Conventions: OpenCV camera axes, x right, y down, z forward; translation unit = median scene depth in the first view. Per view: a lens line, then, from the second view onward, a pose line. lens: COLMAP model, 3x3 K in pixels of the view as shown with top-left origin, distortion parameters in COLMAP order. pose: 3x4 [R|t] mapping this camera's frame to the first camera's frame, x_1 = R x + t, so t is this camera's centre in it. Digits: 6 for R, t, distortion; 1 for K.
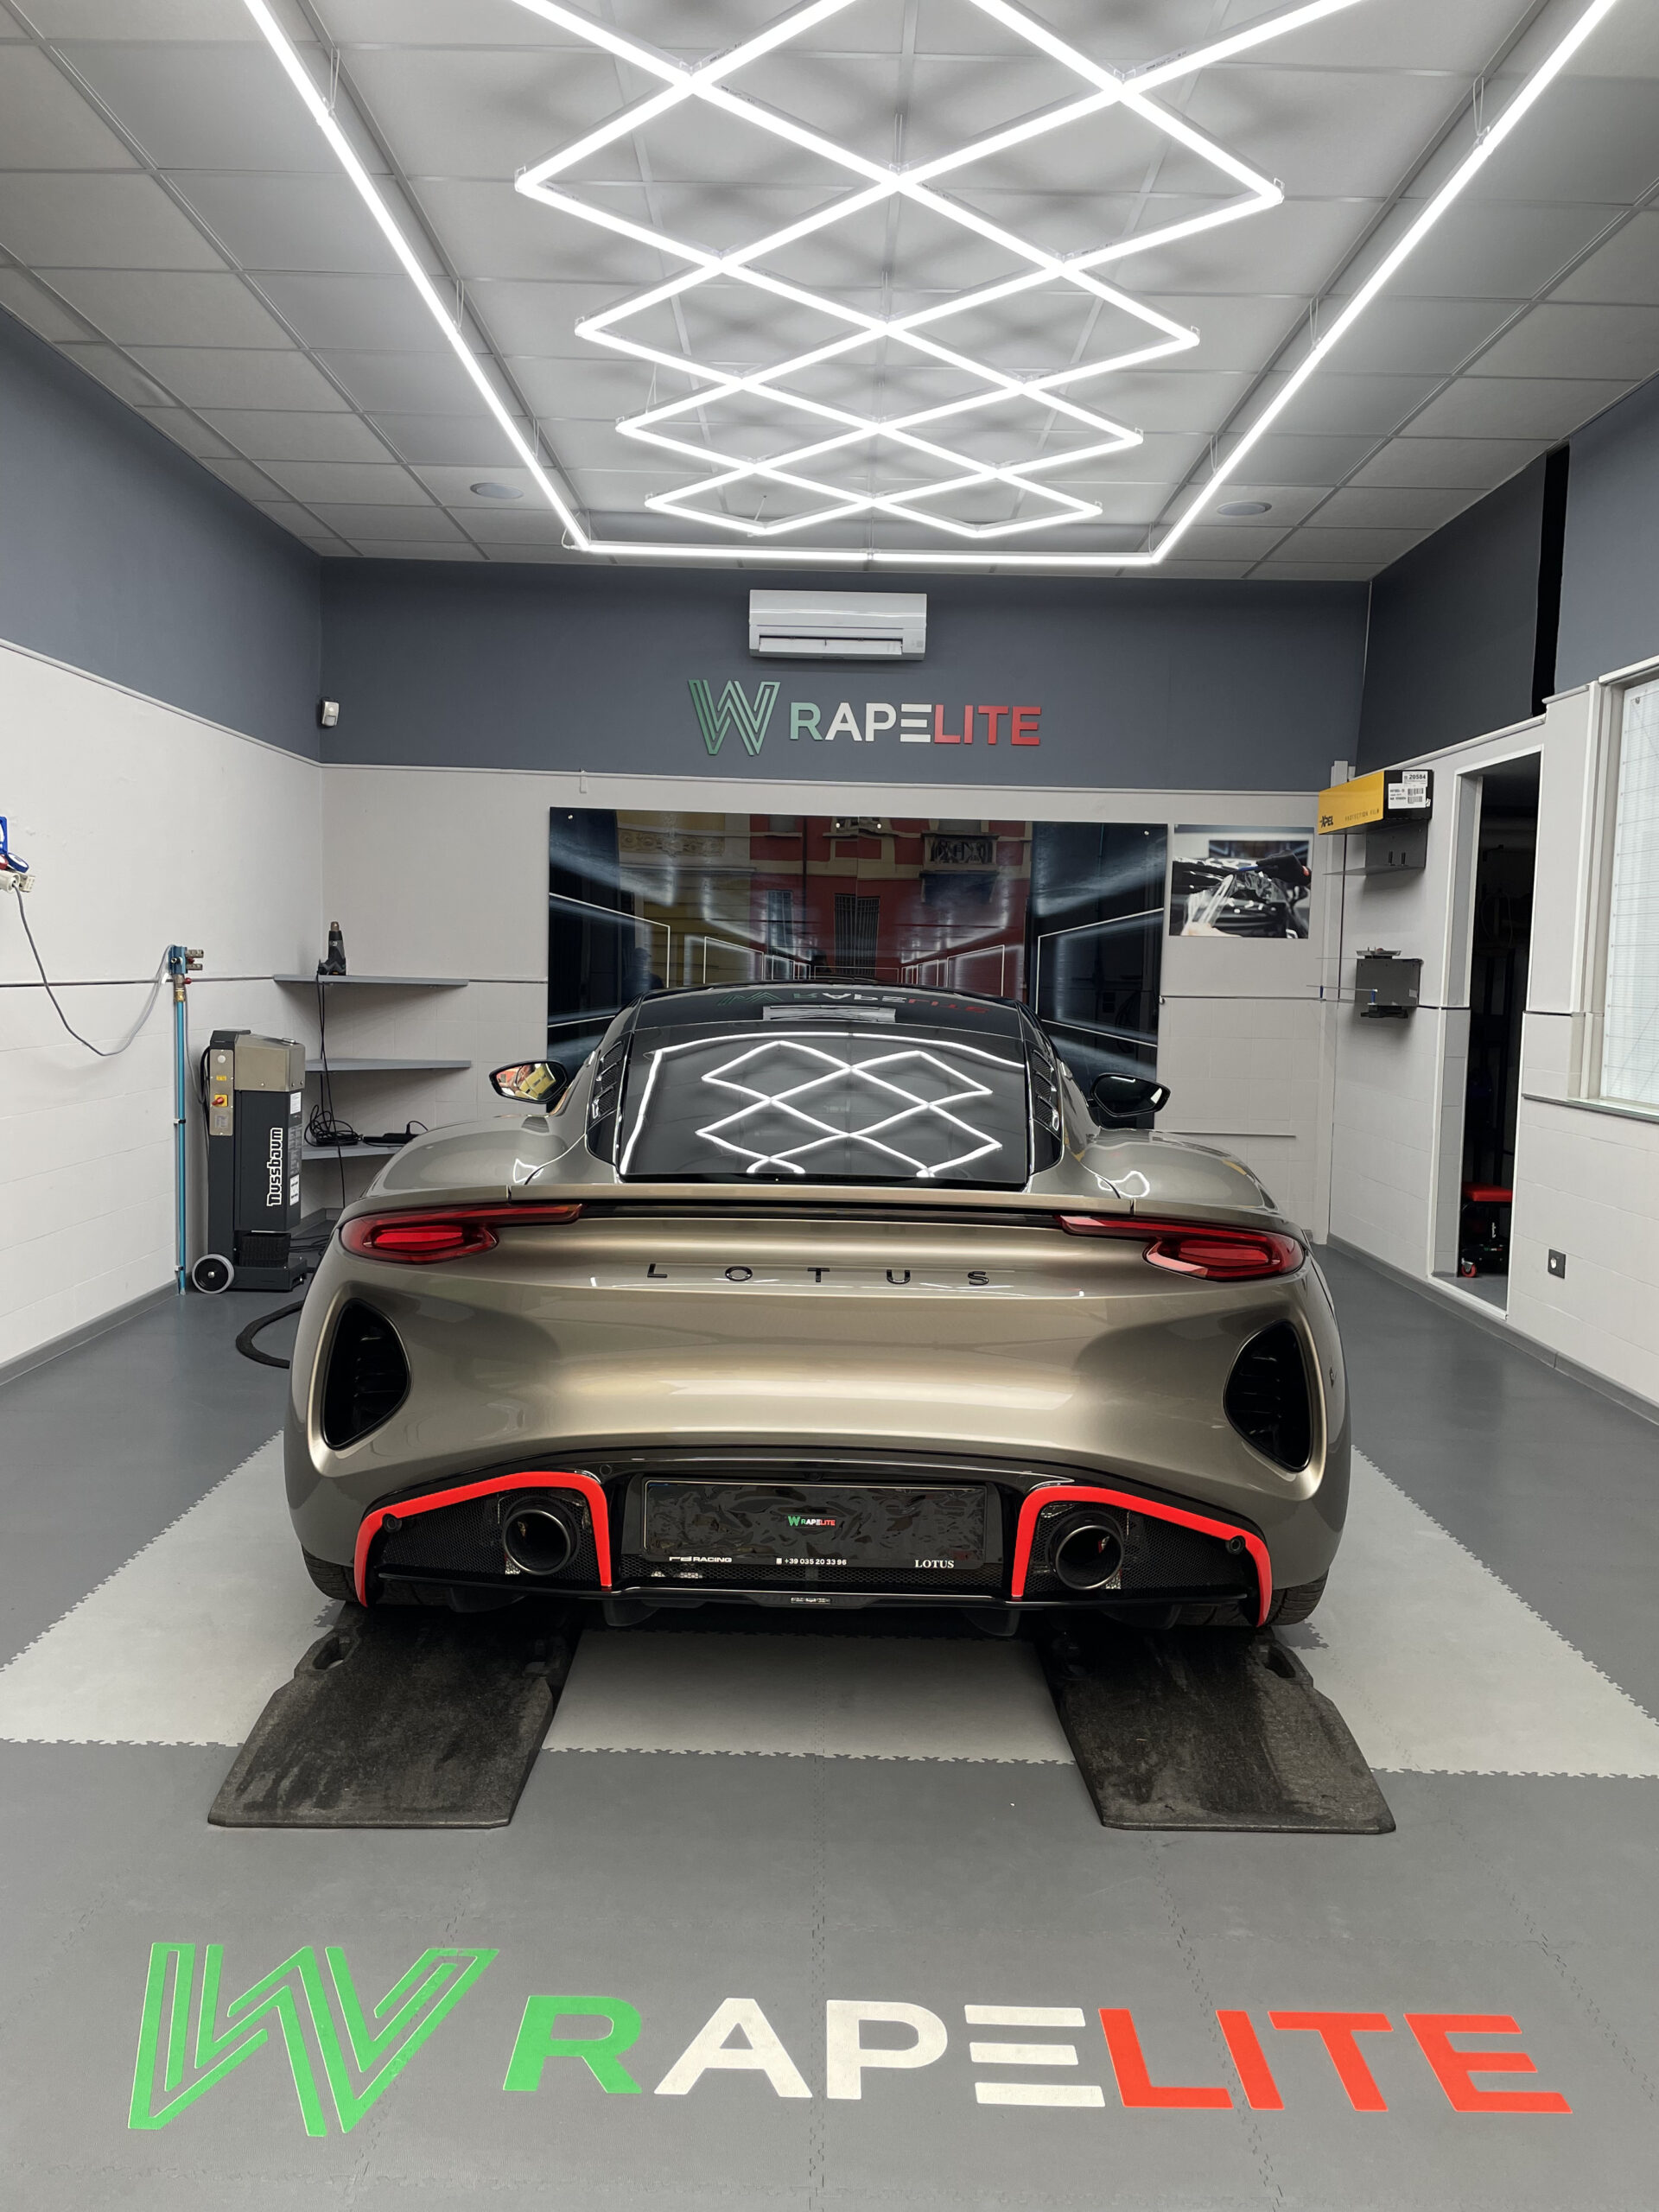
lens RADIAL K [[1679.3, 0, 826.9], [0, 1679.3, 1102.0], [0, 0, 1]] dist [0.083259, -0.109999]
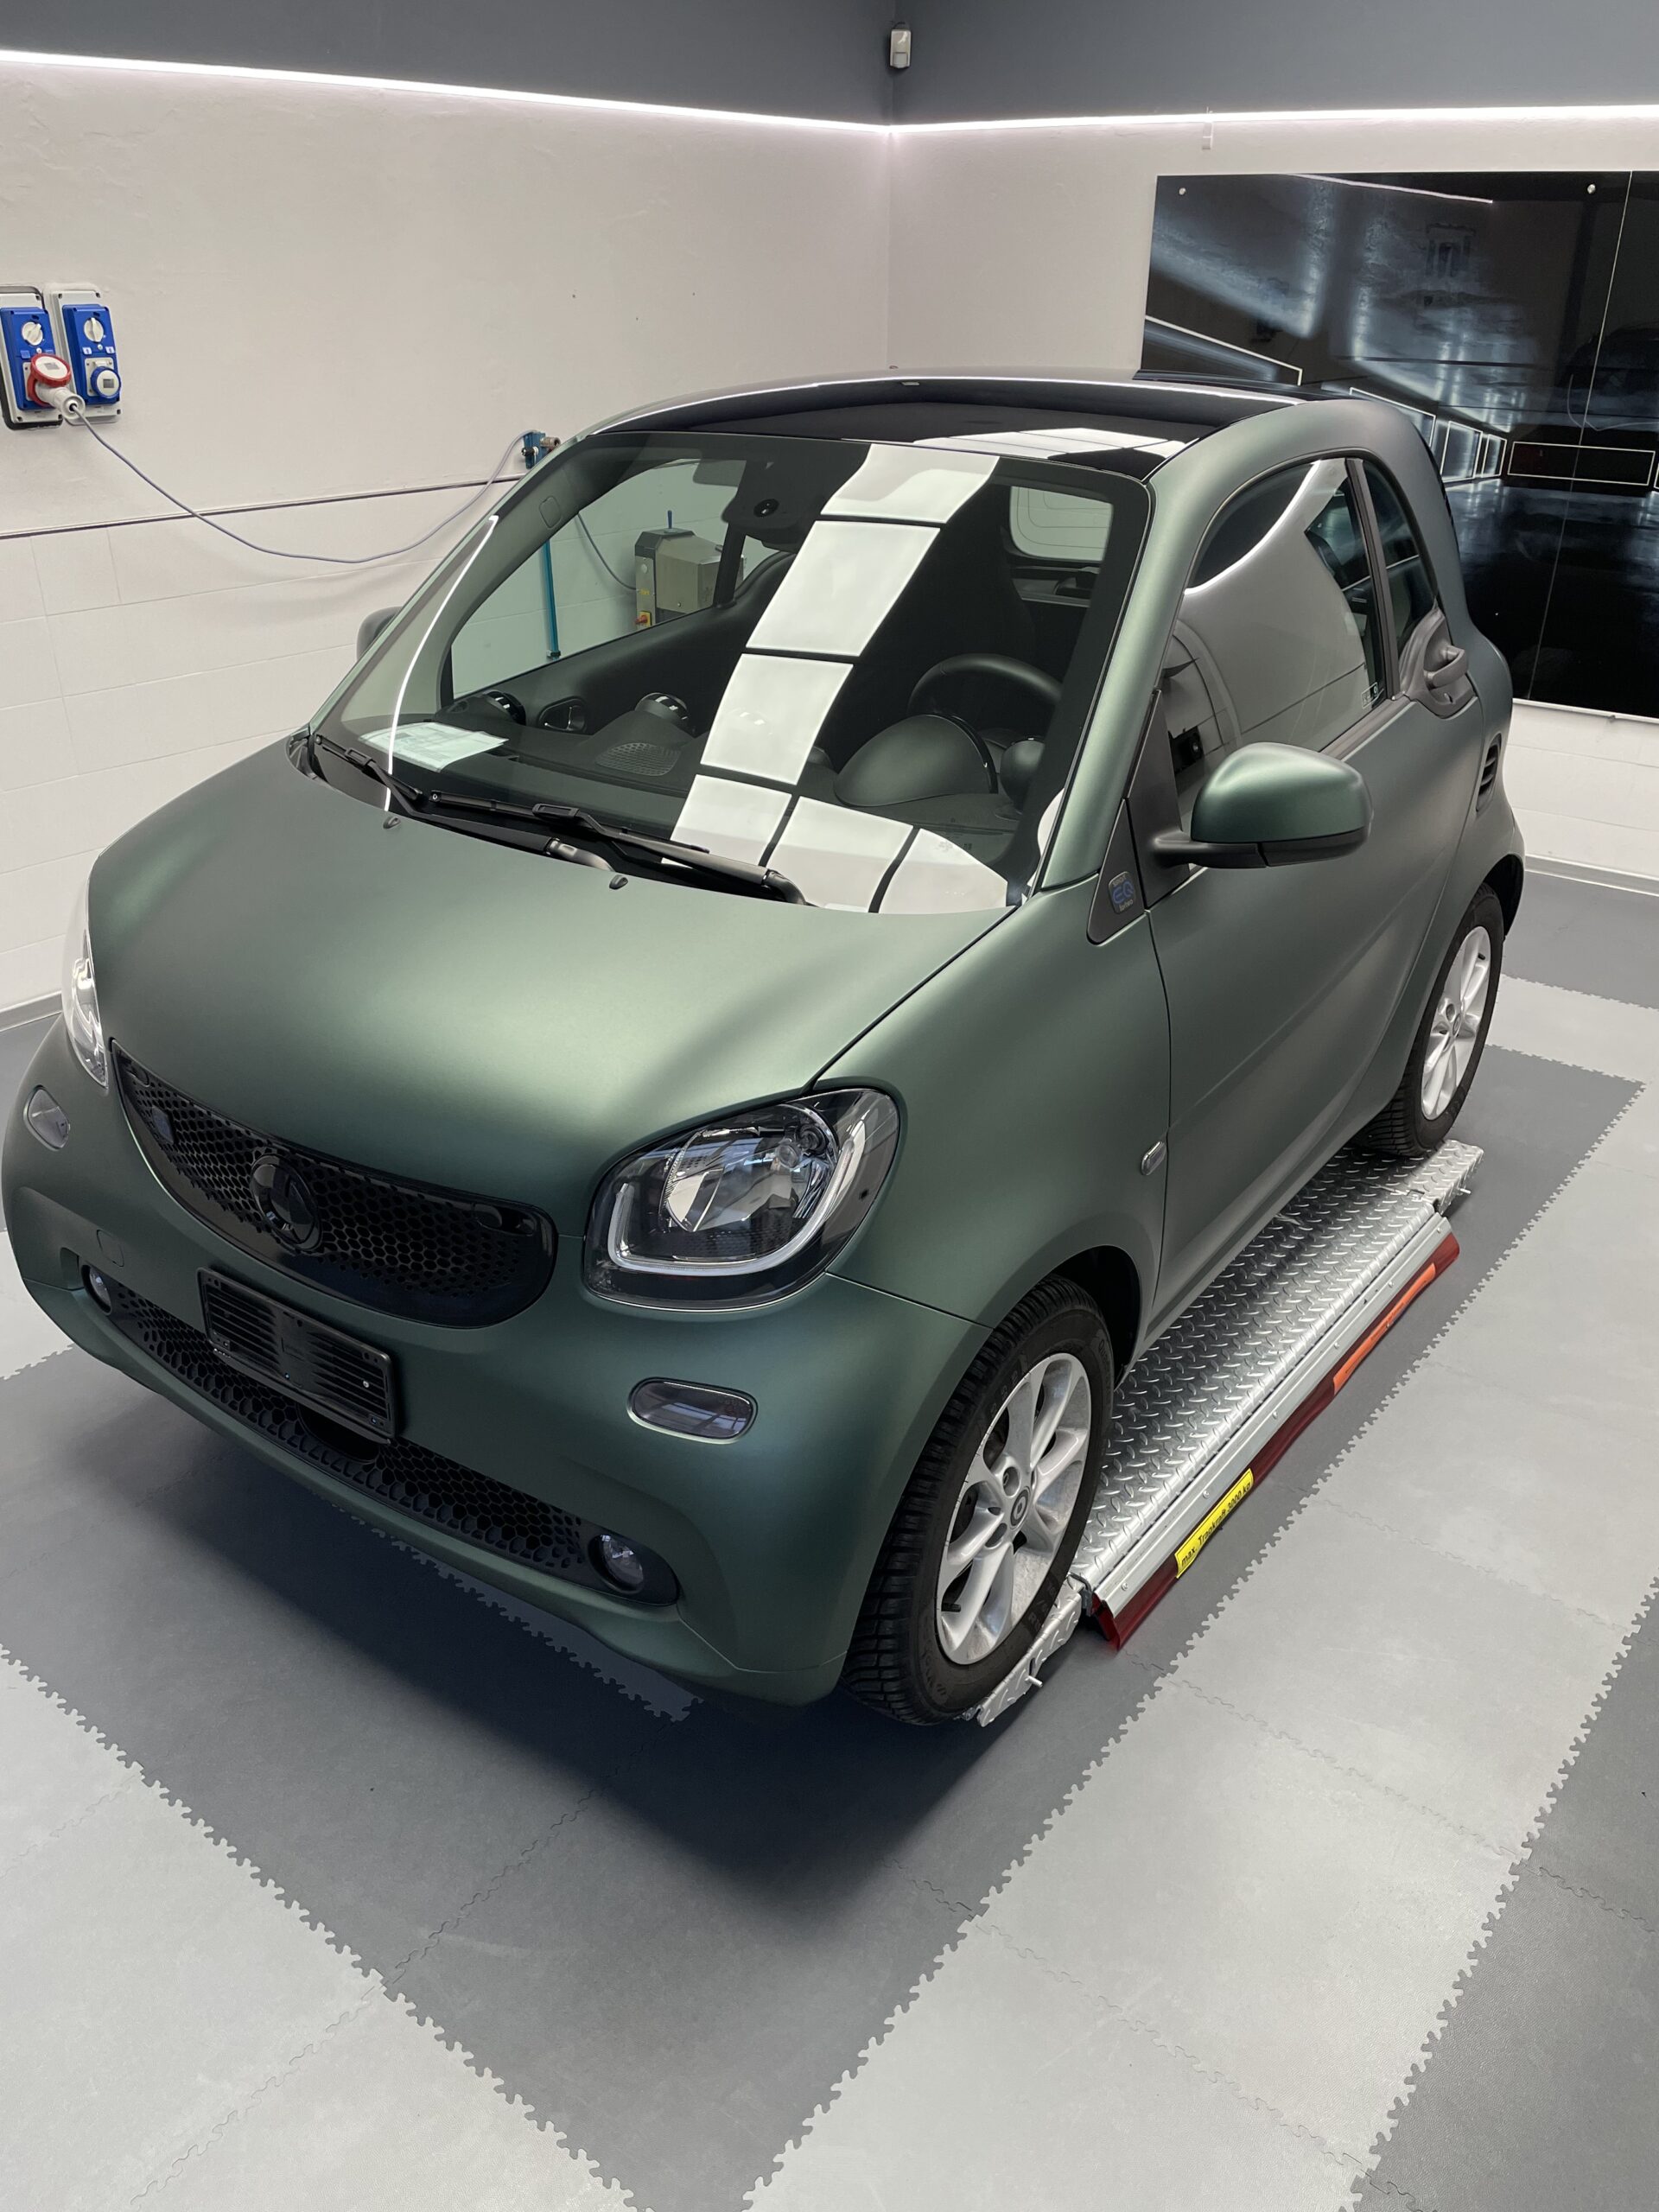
lens RADIAL K [[1679.3, 0, 838.6], [0, 1679.3, 1120.6], [0, 0, 1]] dist [0.083259, -0.109999]
pose [[0.788458, 0.262470, -0.556277, 0.222973], [-0.037558, 0.923241, 0.382382, -0.083943], [0.613941, -0.280599, 0.737794, 0.317153]]
